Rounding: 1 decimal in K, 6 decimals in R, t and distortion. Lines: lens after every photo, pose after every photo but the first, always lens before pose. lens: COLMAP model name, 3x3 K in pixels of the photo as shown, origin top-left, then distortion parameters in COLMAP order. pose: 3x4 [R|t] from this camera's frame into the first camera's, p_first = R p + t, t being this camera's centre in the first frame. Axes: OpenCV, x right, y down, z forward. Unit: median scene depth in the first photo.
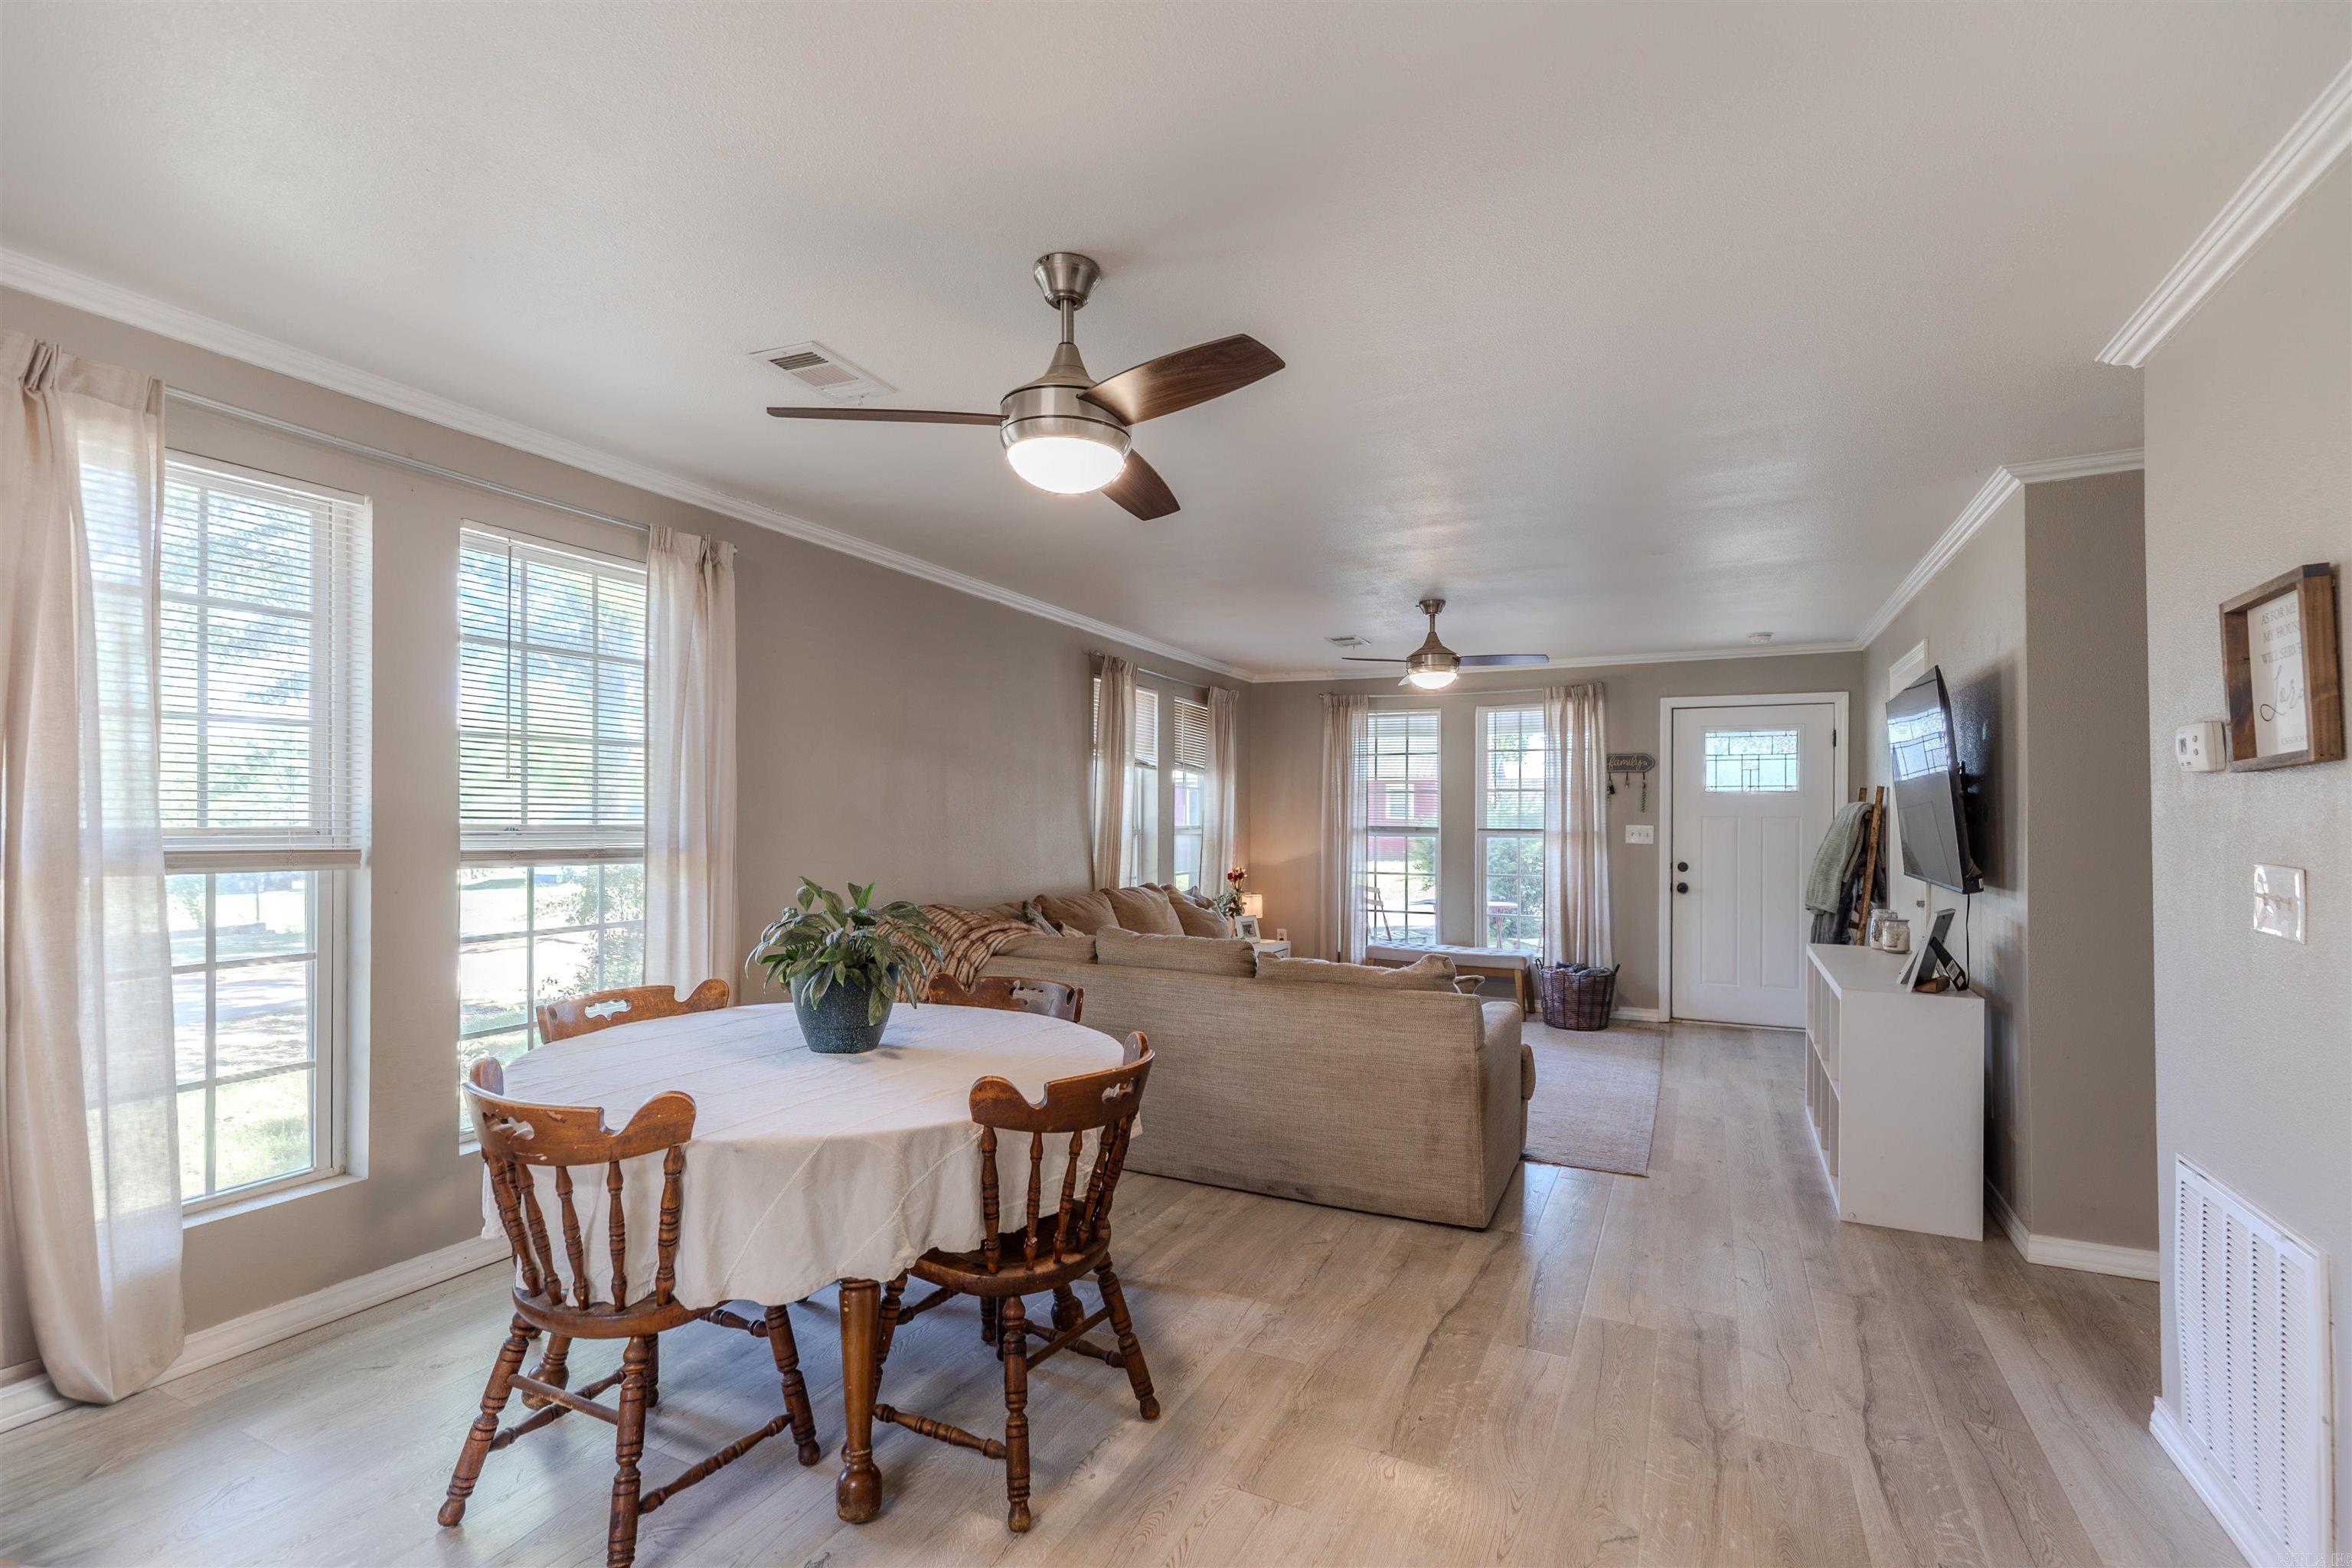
lens RADIAL K [[1087.3, 0, 1233.1], [0, 1087.3, 803.1], [0, 0, 1]] dist [0.010199, -0.004991]
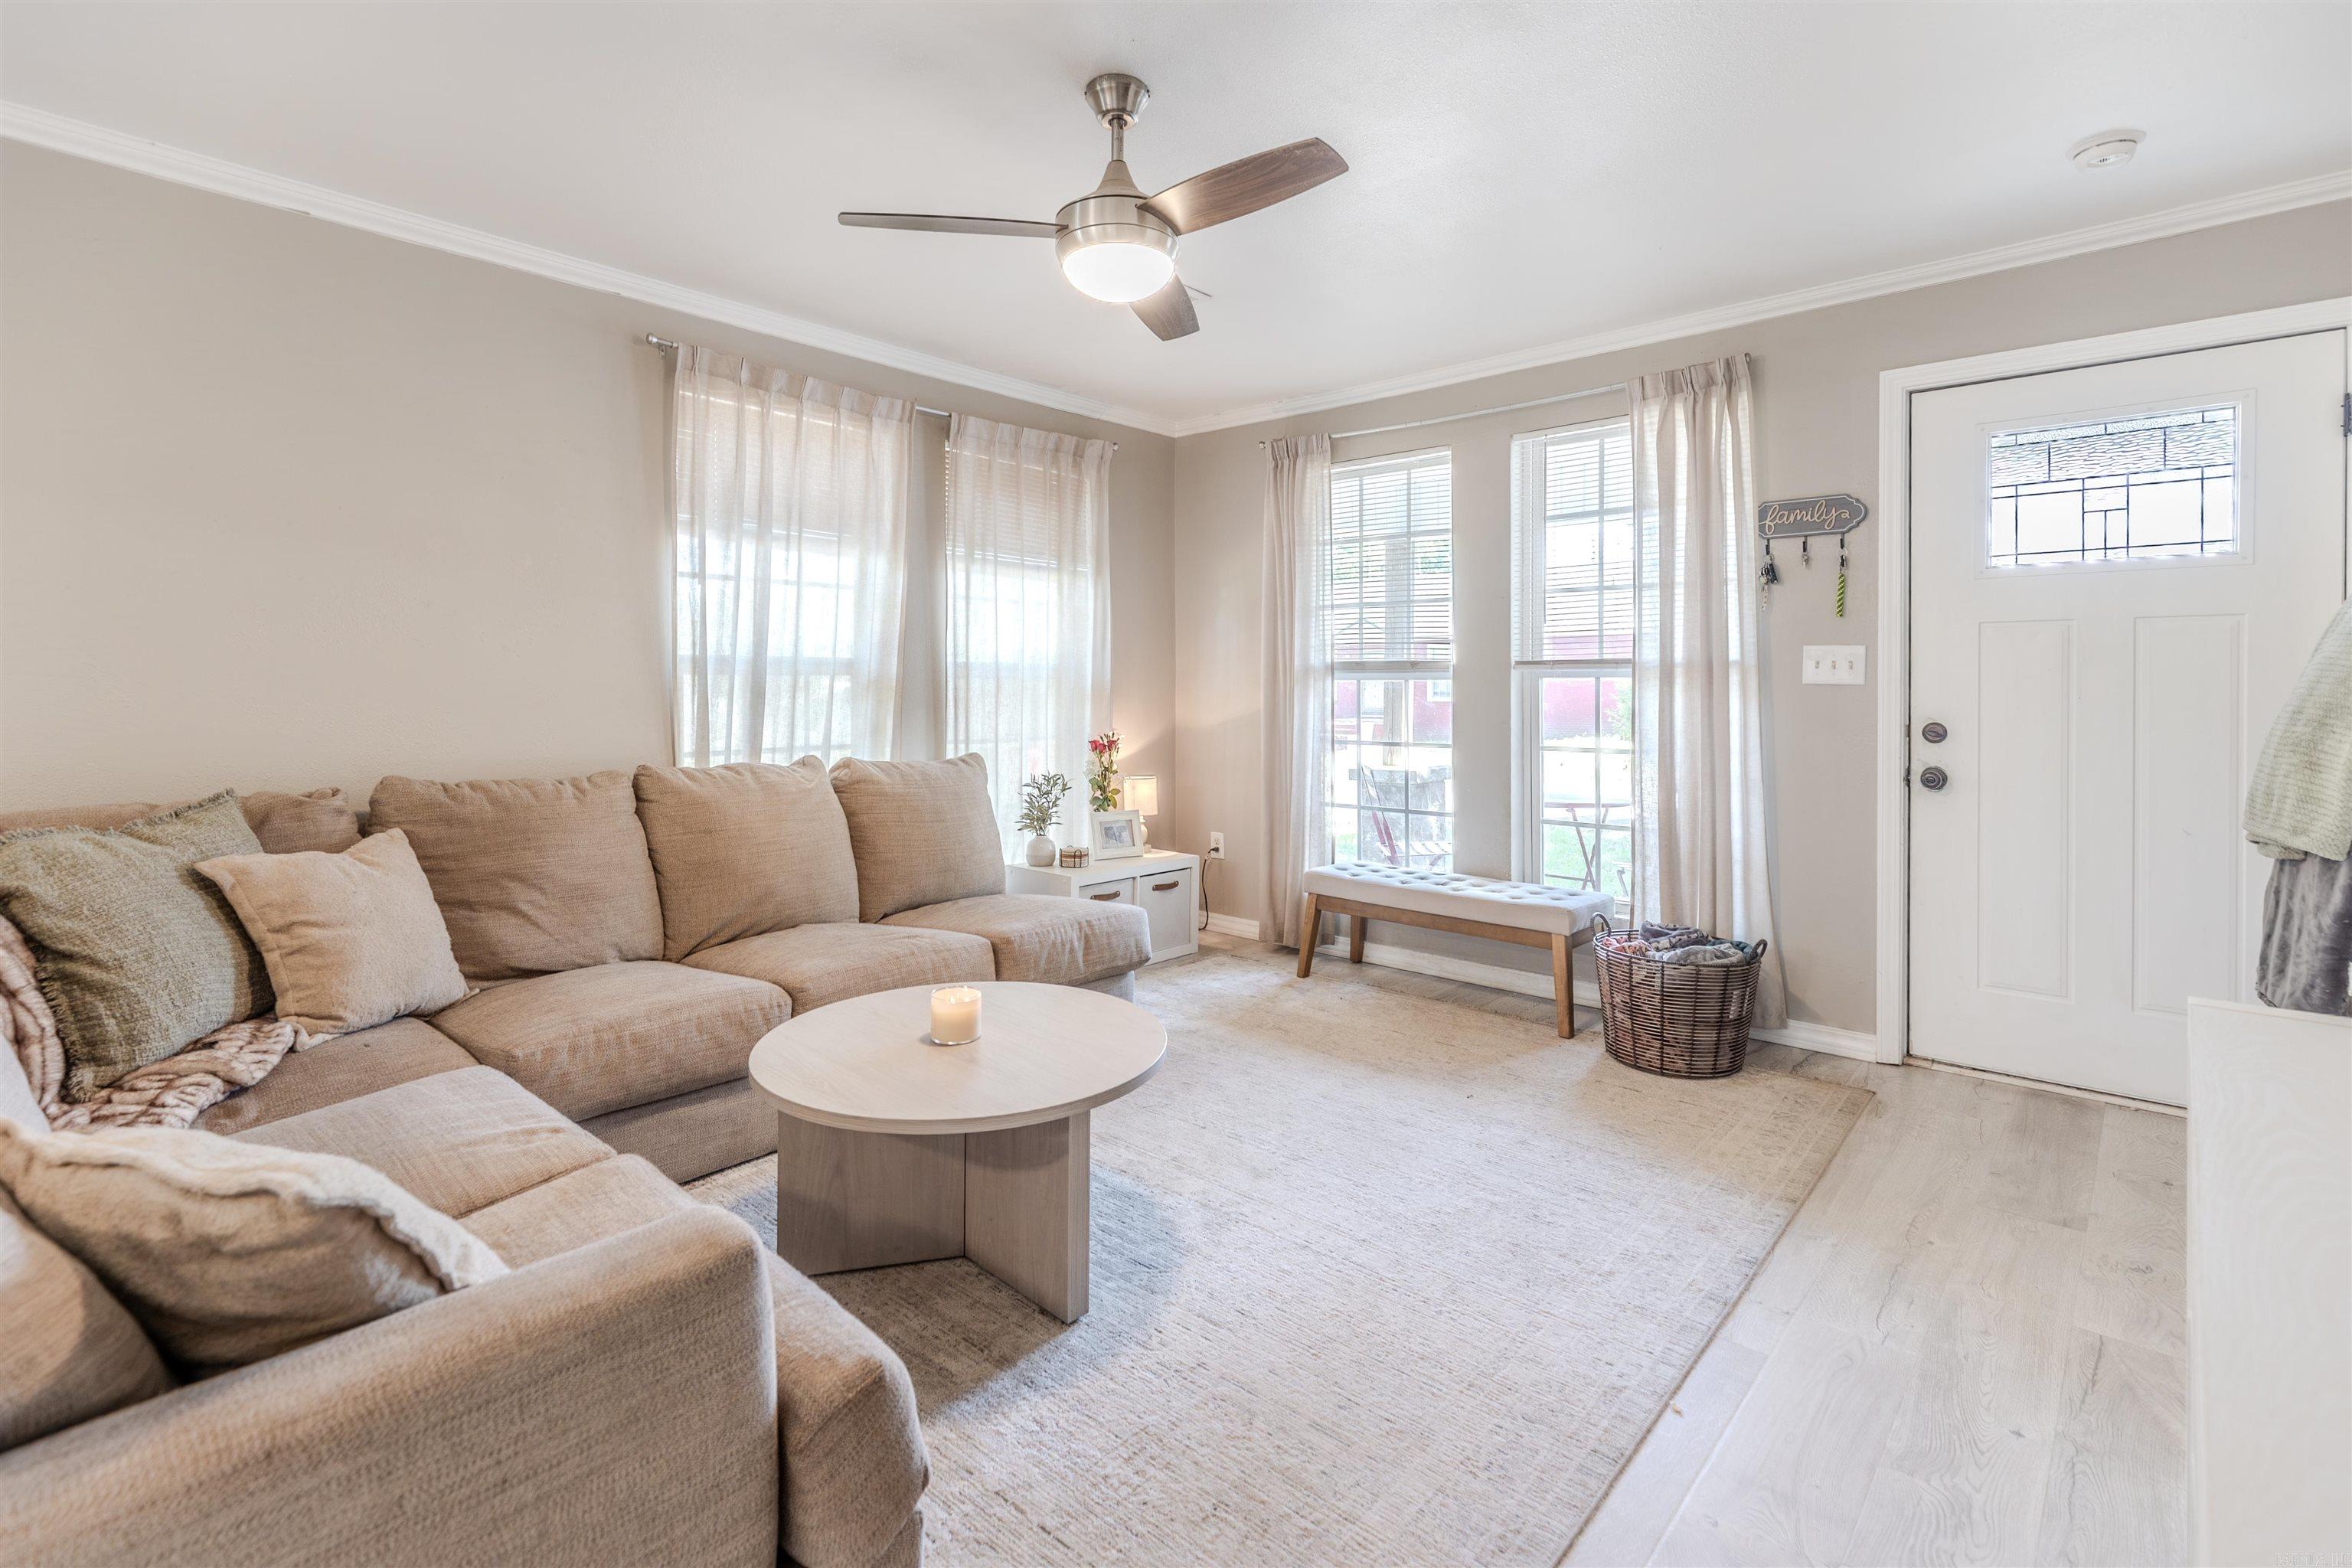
lens RADIAL K [[1087.3, 0, 1223.9], [0, 1087.3, 692.5], [0, 0, 1]] dist [0.010199, -0.004991]
pose [[0.952594, -0.008286, -0.304131, 0.273632], [0.012802, 0.999835, 0.012856, 0.032363], [0.303975, -0.016140, 0.952543, 0.479512]]
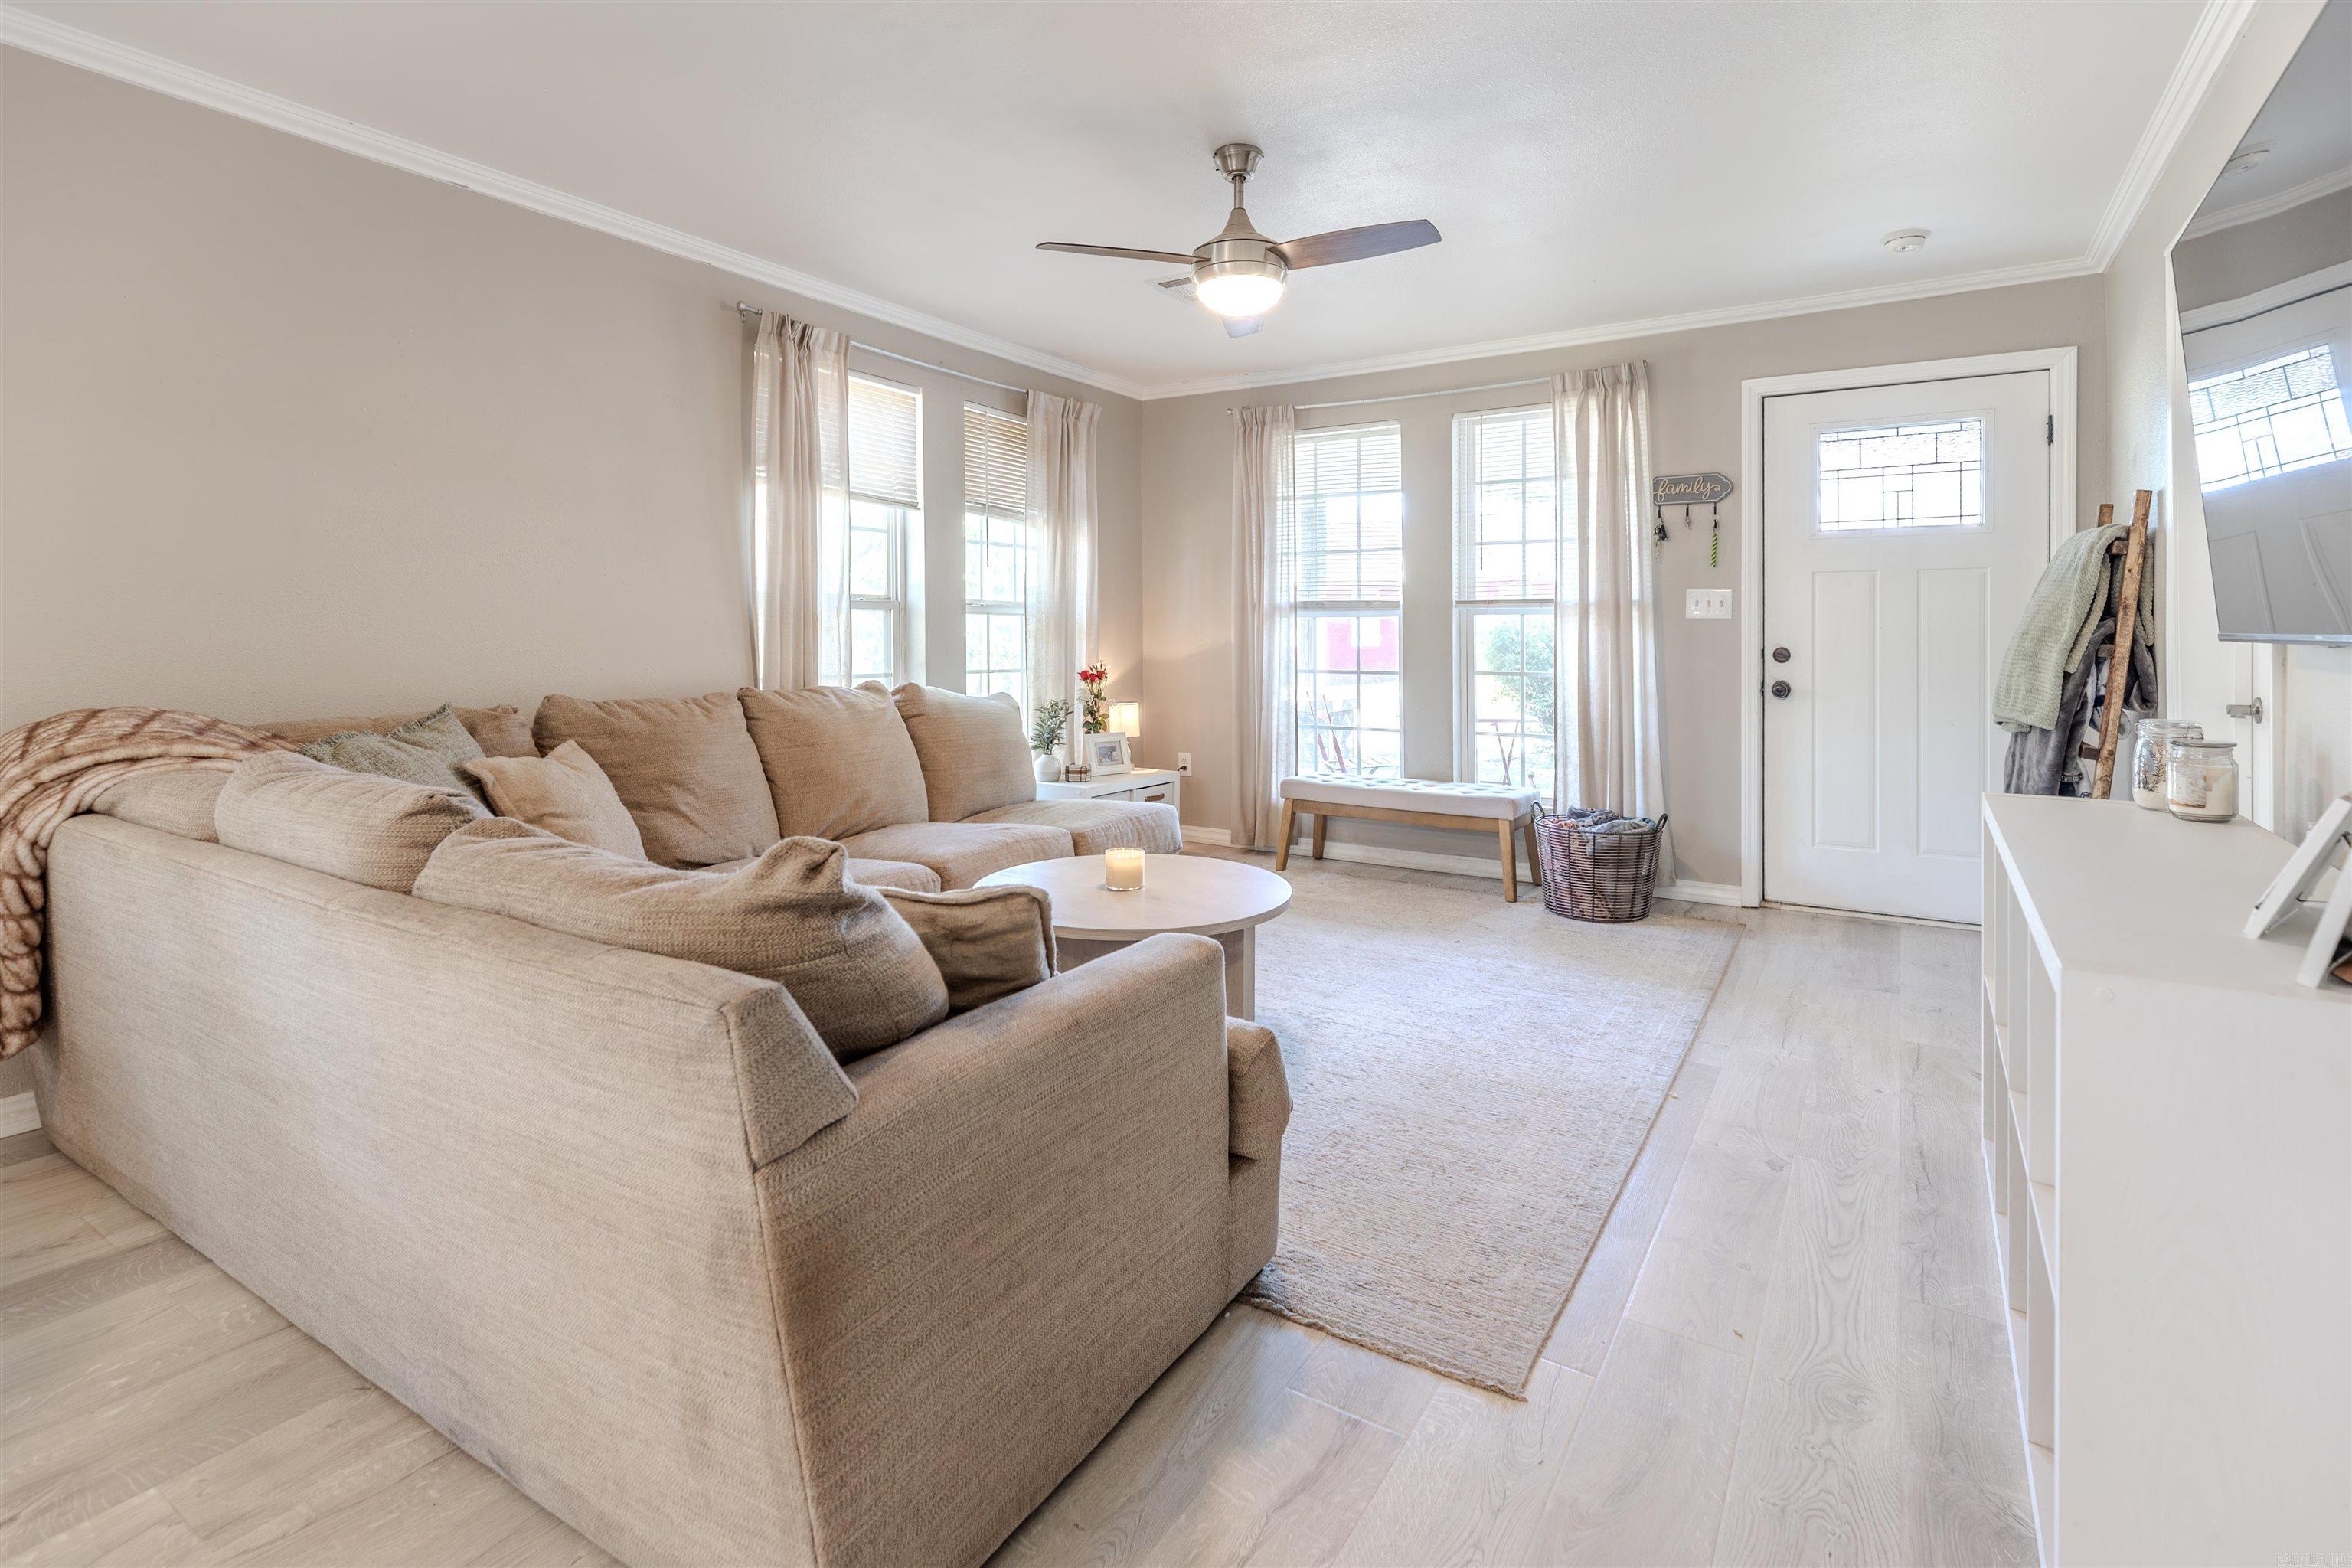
lens RADIAL K [[1087.3, 0, 1243.7], [0, 1087.3, 634.3], [0, 0, 1]] dist [0.010199, -0.004991]
pose [[0.990598, -0.010232, -0.136419, 0.202453], [0.011701, 0.999882, 0.009971, 0.038188], [0.136301, -0.011473, 0.990601, 0.360975]]
